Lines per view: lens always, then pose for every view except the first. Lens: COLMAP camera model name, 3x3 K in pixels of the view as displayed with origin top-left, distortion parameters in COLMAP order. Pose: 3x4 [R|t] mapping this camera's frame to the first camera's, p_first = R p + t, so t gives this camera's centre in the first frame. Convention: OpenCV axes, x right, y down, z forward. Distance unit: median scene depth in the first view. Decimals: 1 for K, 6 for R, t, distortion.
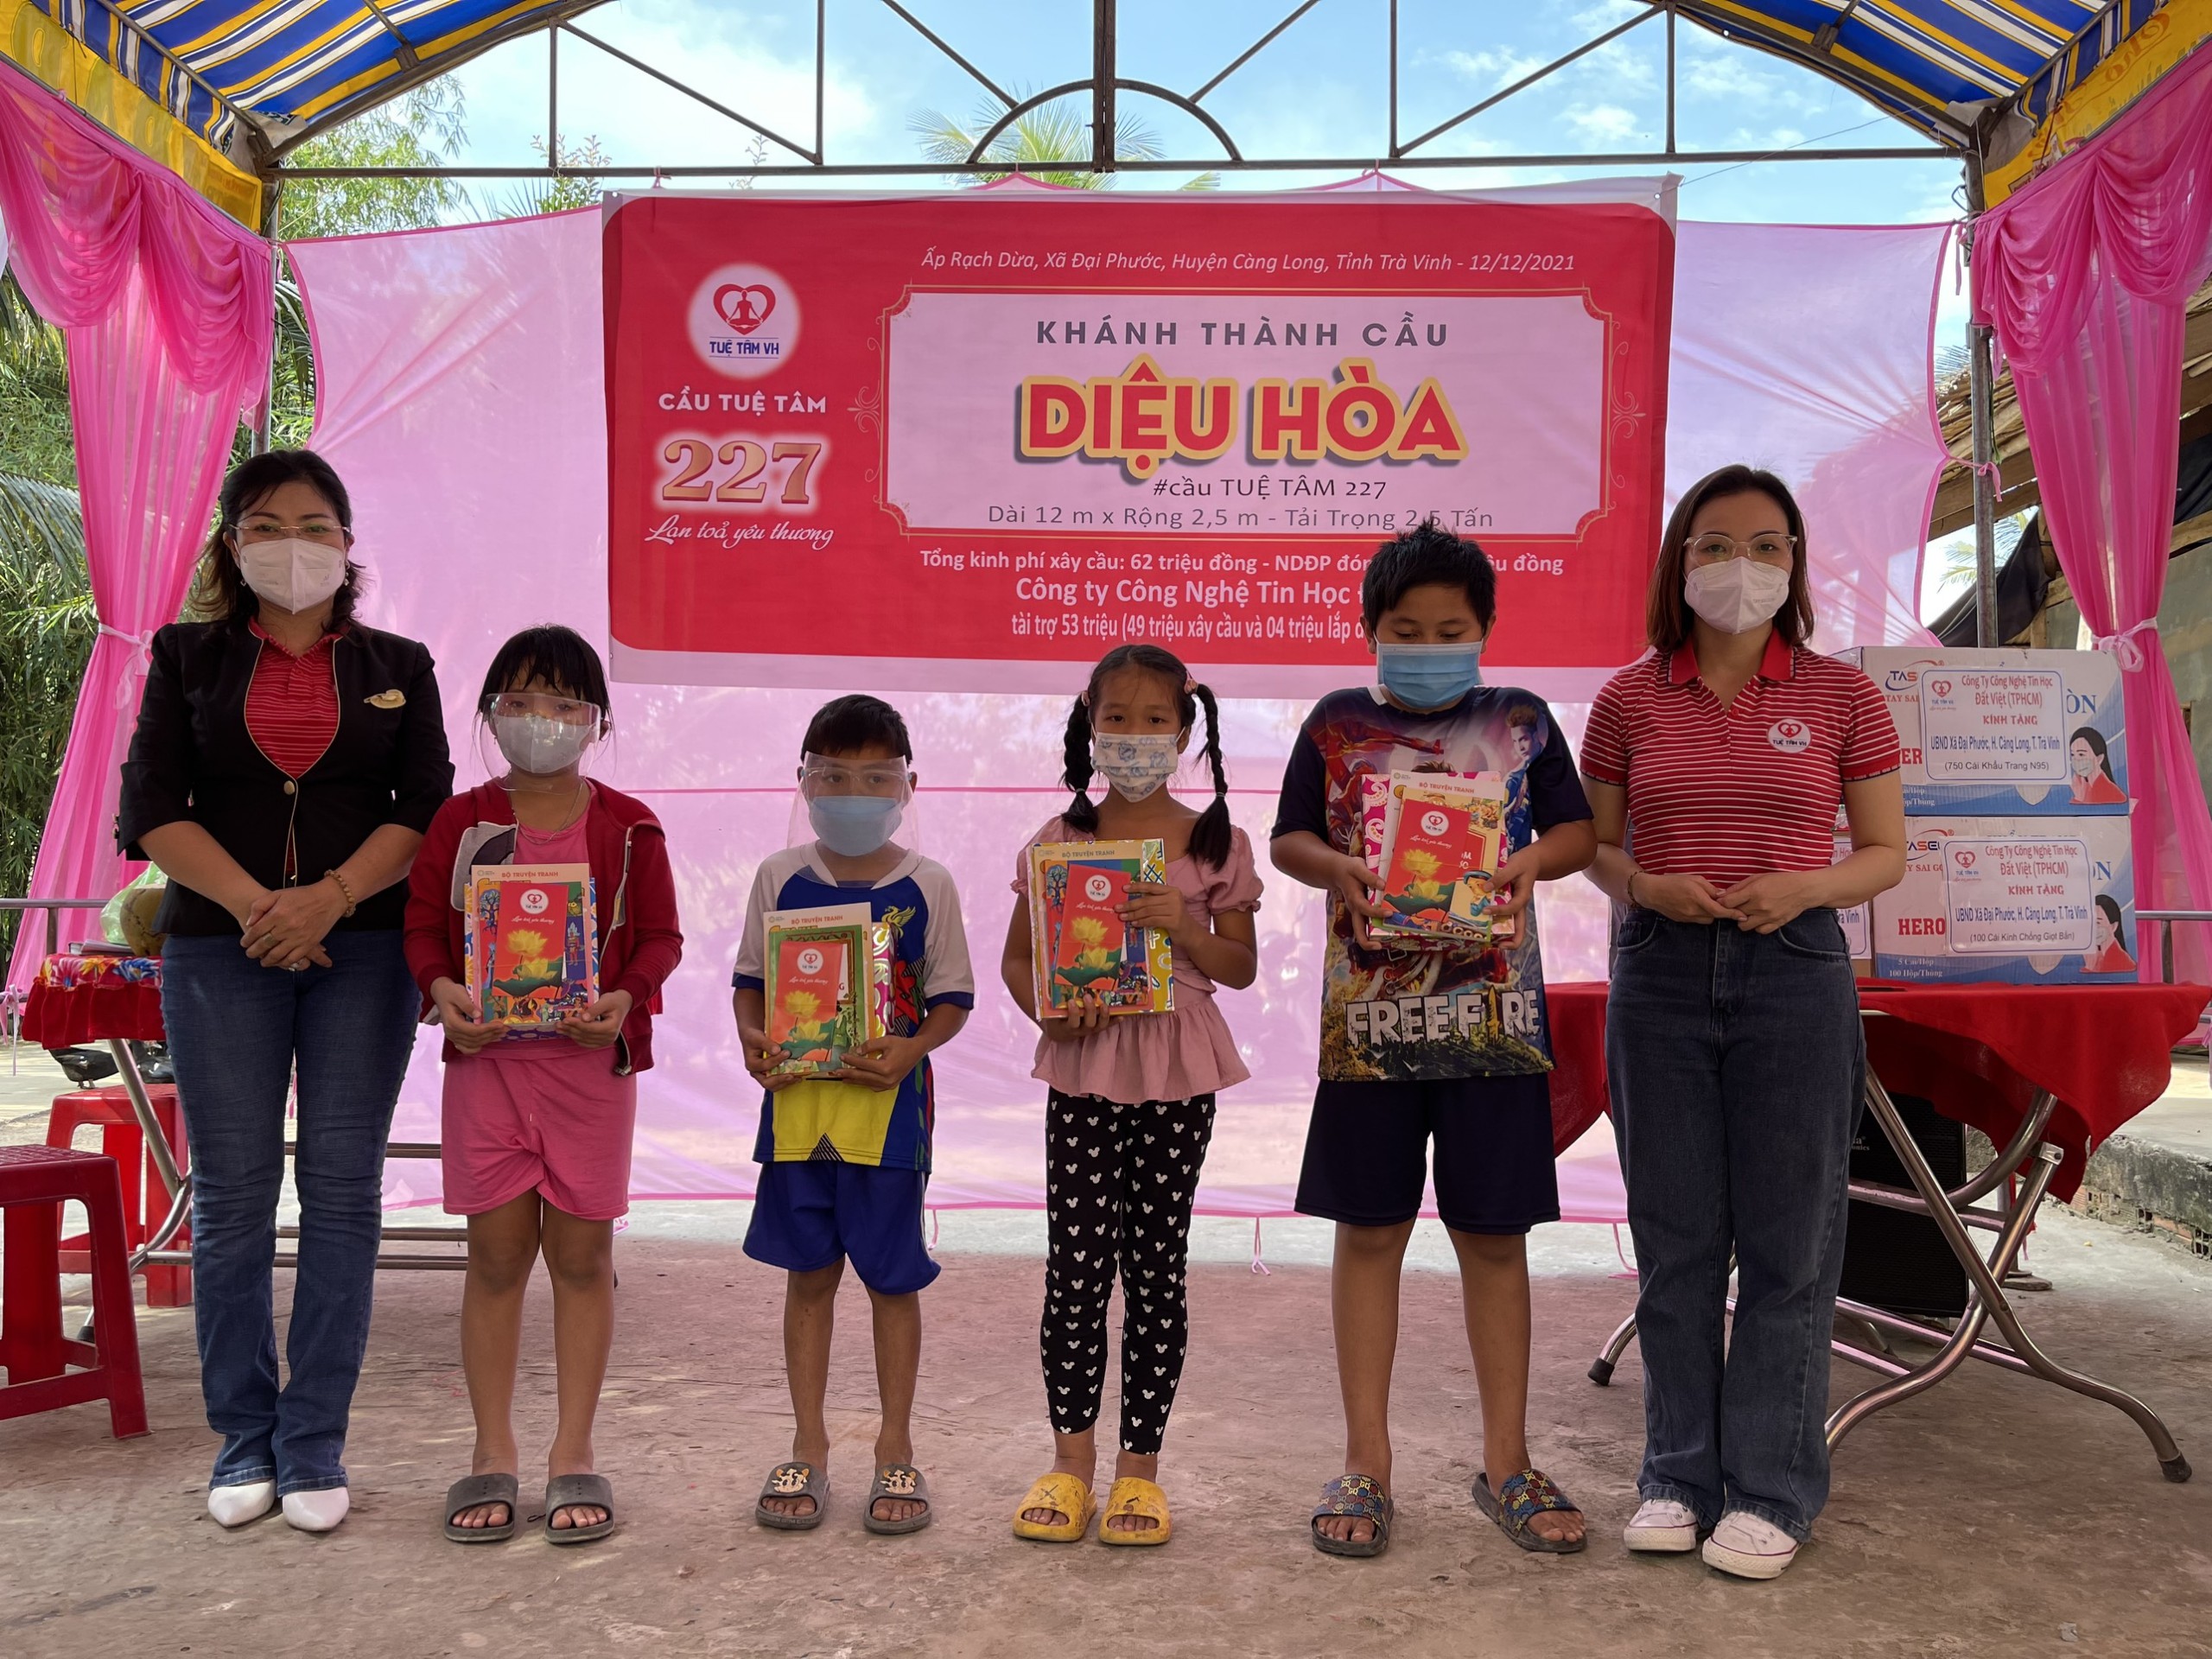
lens RADIAL K [[1640.8, 0, 1148.3], [0, 1640.8, 865.8], [0, 0, 1]] dist [0.028515, -0.054324]
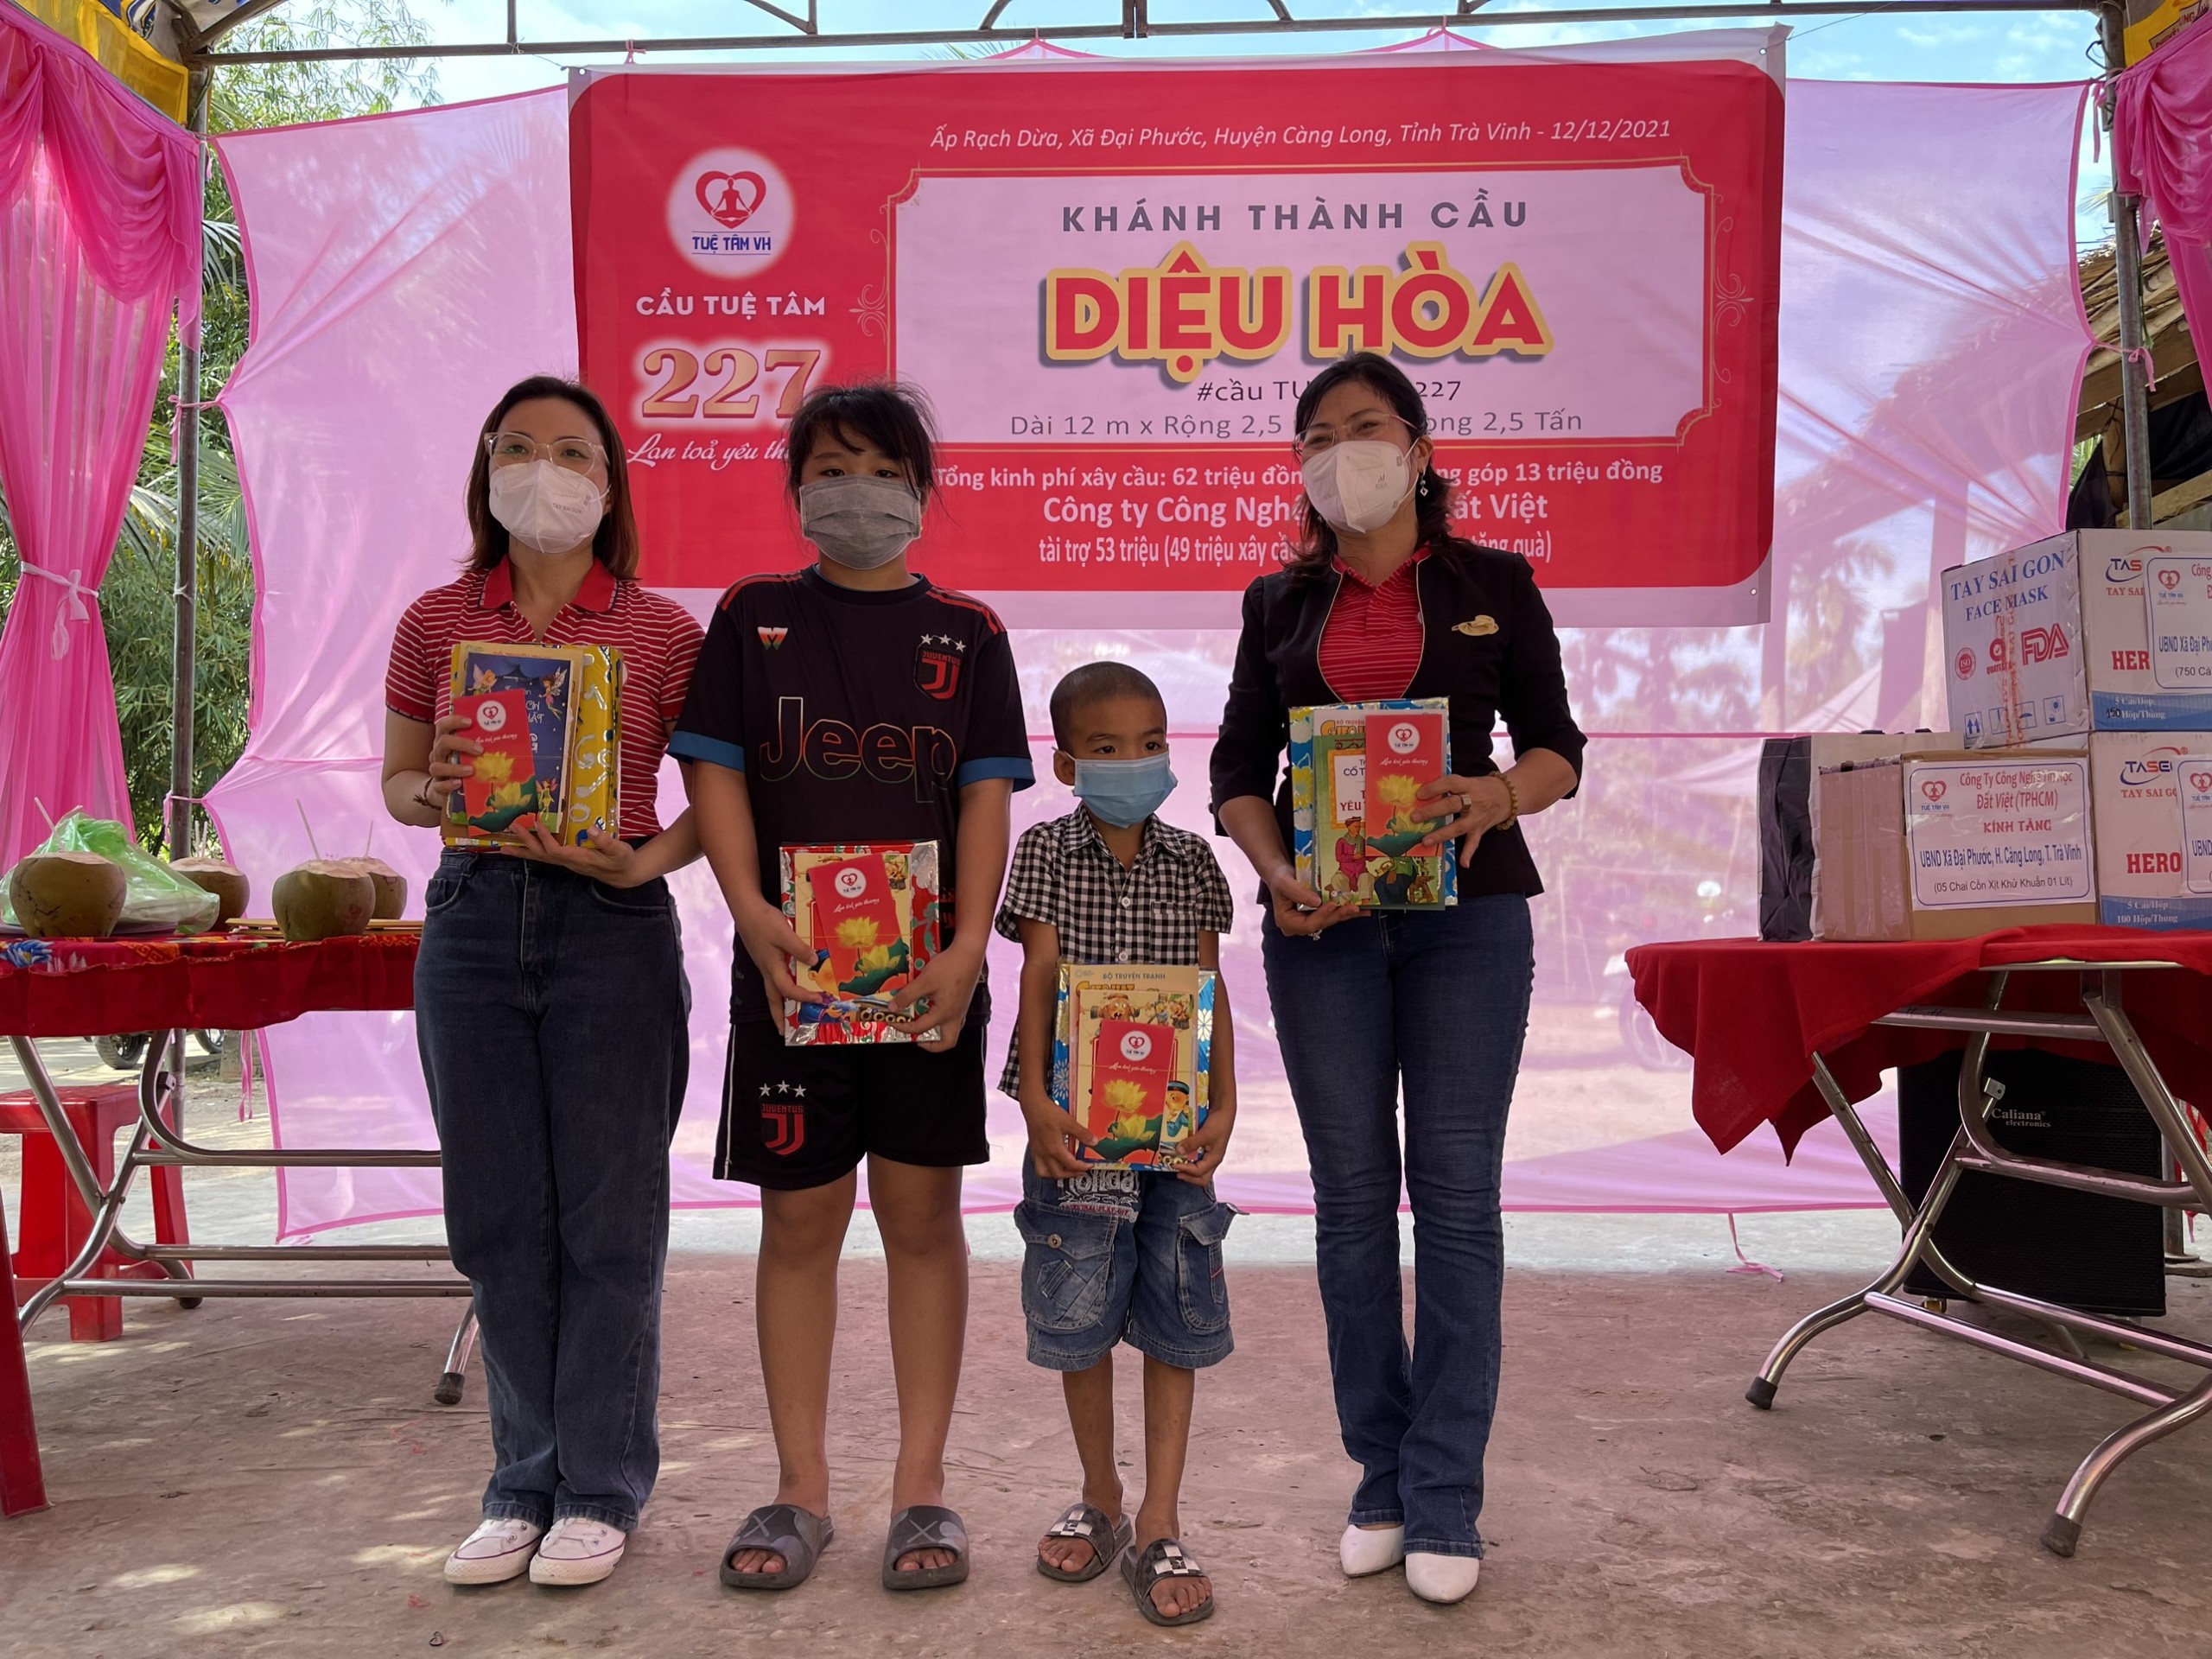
lens RADIAL K [[1631.2, 0, 1146.6], [0, 1631.2, 857.9], [0, 0, 1]] dist [0.029976, -0.059753]
pose [[0.999838, -0.017744, 0.003056, -0.031381], [0.017716, 0.999803, 0.008997, 0.012270], [-0.003215, -0.008941, 0.999955, 0.116590]]
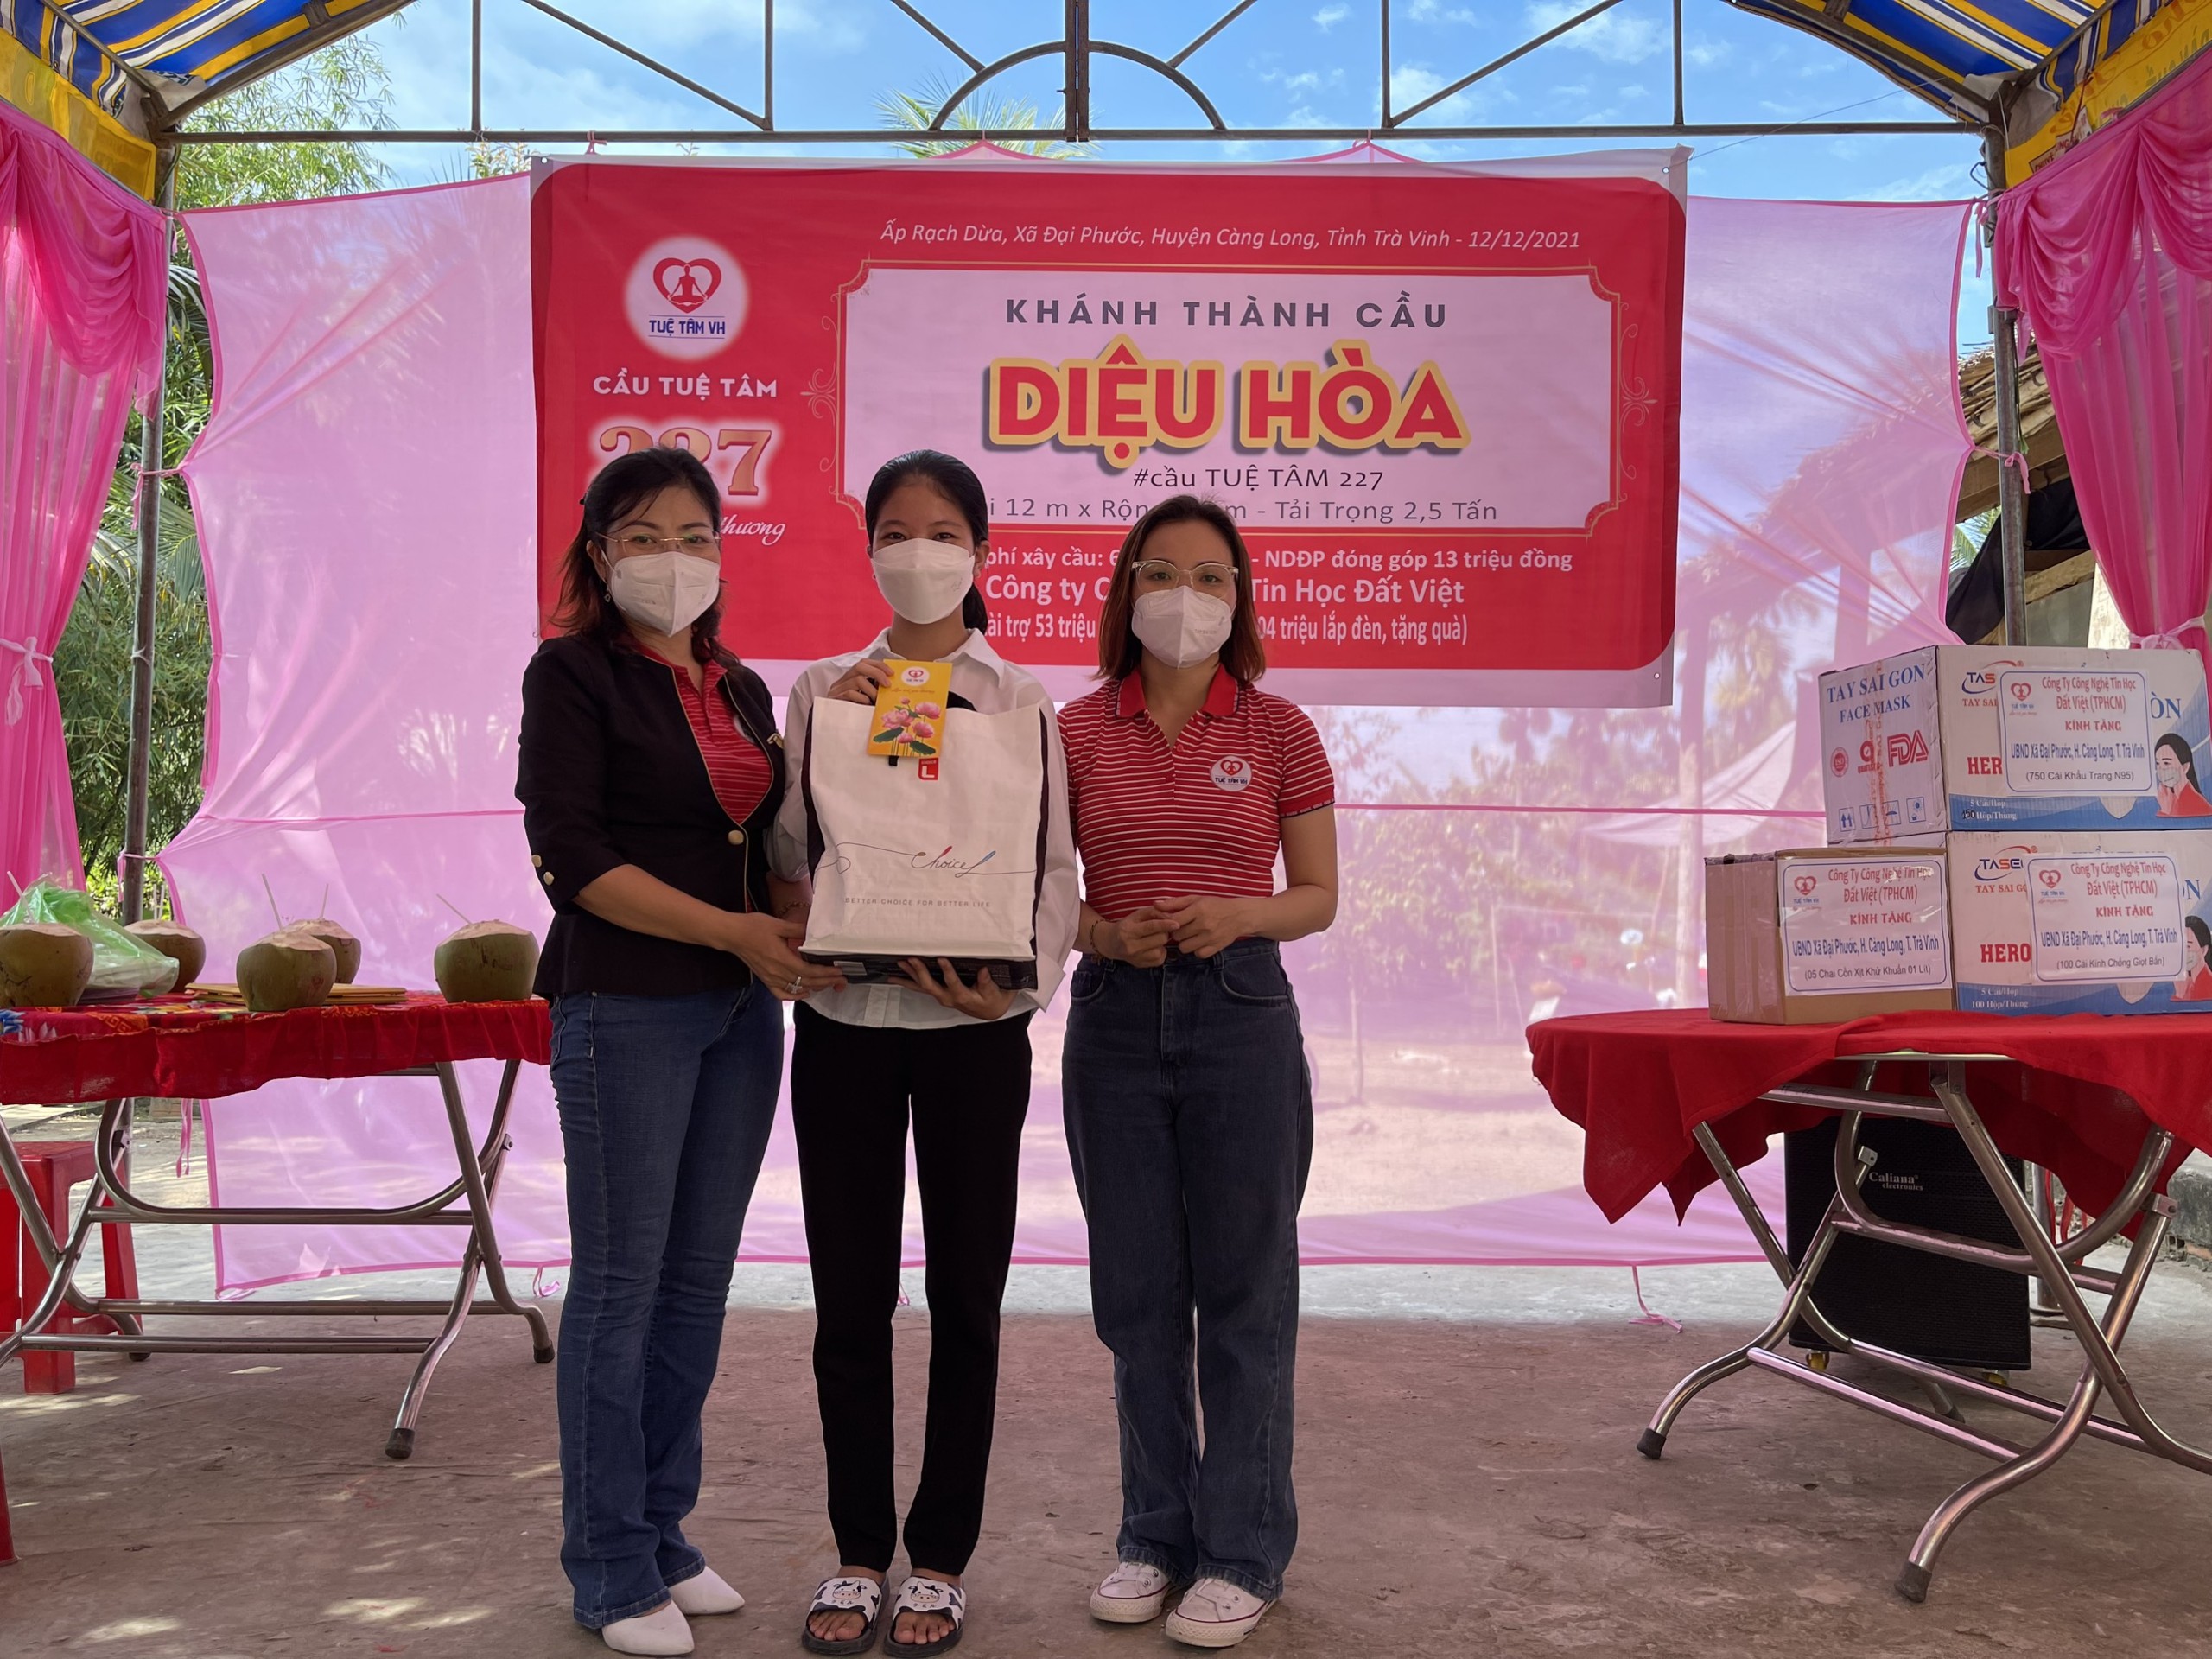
lens RADIAL K [[1640.8, 0, 1144.6], [0, 1640.8, 846.0], [0, 0, 1]] dist [0.028515, -0.054324]
pose [[0.999235, -0.007781, 0.038329, -0.027772], [0.008291, 0.999879, -0.013162, -0.009866], [-0.038222, 0.013470, 0.999178, 0.074295]]
